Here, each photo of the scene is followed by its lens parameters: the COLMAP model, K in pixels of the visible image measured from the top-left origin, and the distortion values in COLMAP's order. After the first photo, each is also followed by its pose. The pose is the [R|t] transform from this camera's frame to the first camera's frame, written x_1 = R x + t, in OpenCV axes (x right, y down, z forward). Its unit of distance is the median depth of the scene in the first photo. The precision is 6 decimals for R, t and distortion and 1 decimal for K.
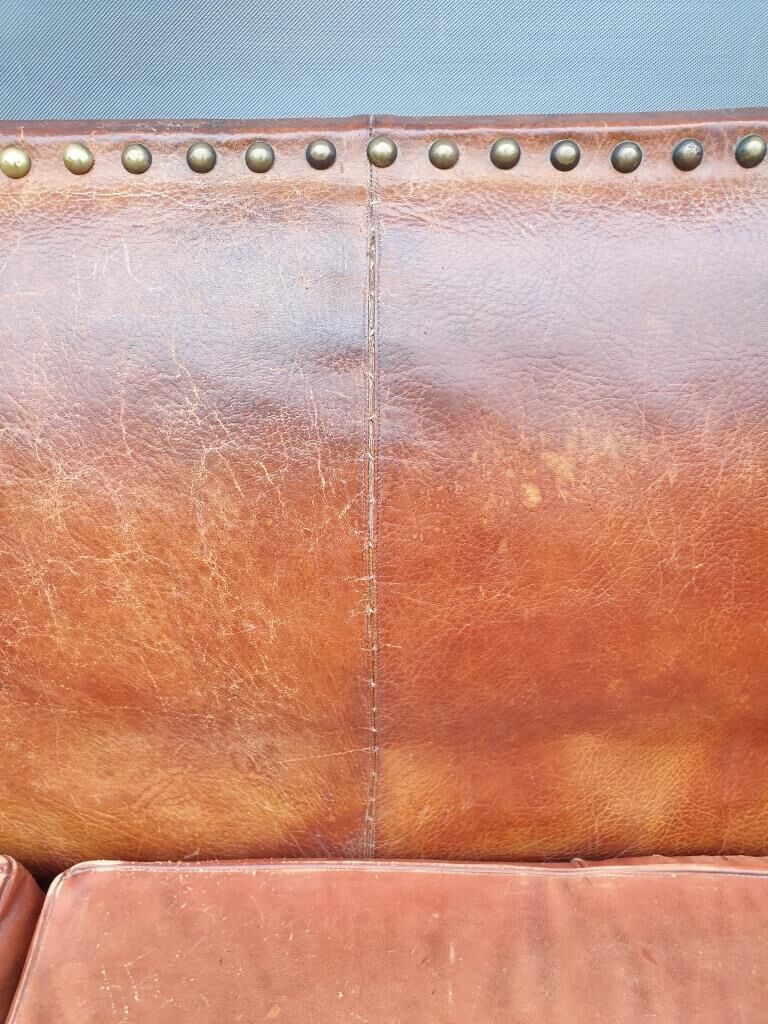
lens RADIAL K [[758.1, 0, 384.0], [0, 758.1, 512.0], [0, 0, 1]] dist [0.022487, 0.000426]
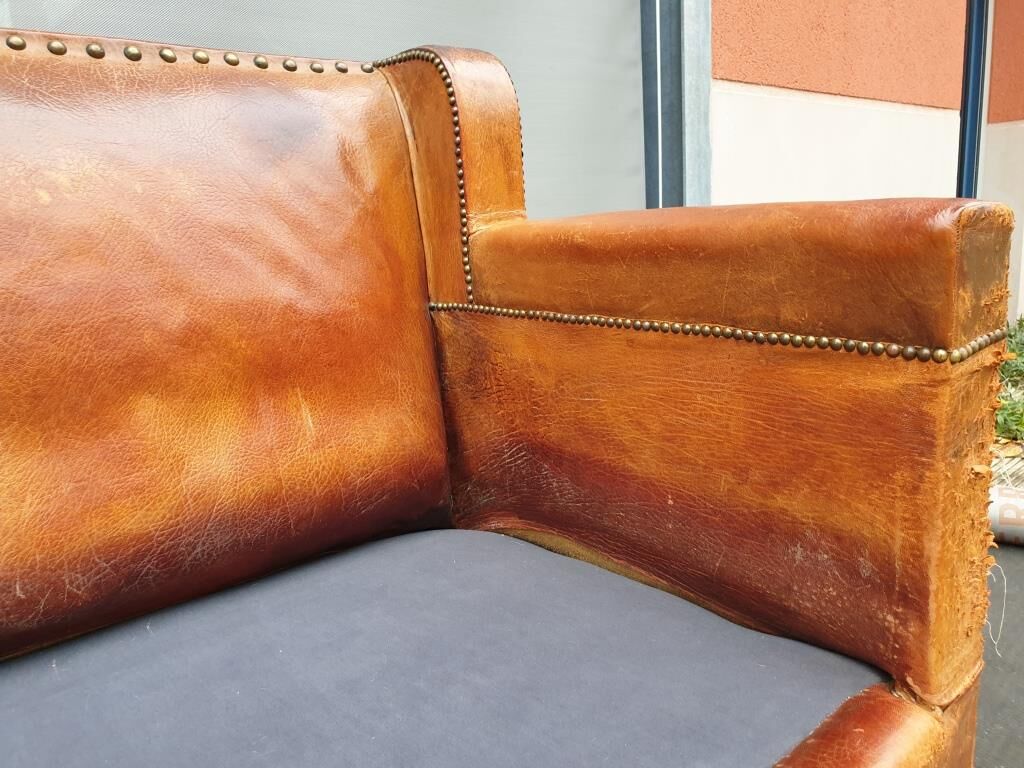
lens RADIAL K [[775.5, 0, 484.5], [0, 775.5, 387.7], [0, 0, 1]] dist [0.002967, 0.010916]
pose [[0.766960, -0.159581, 0.621535, -0.150921], [0.419799, 0.857336, -0.297899, 1.105577], [-0.485326, 0.489397, 0.724534, -0.347988]]
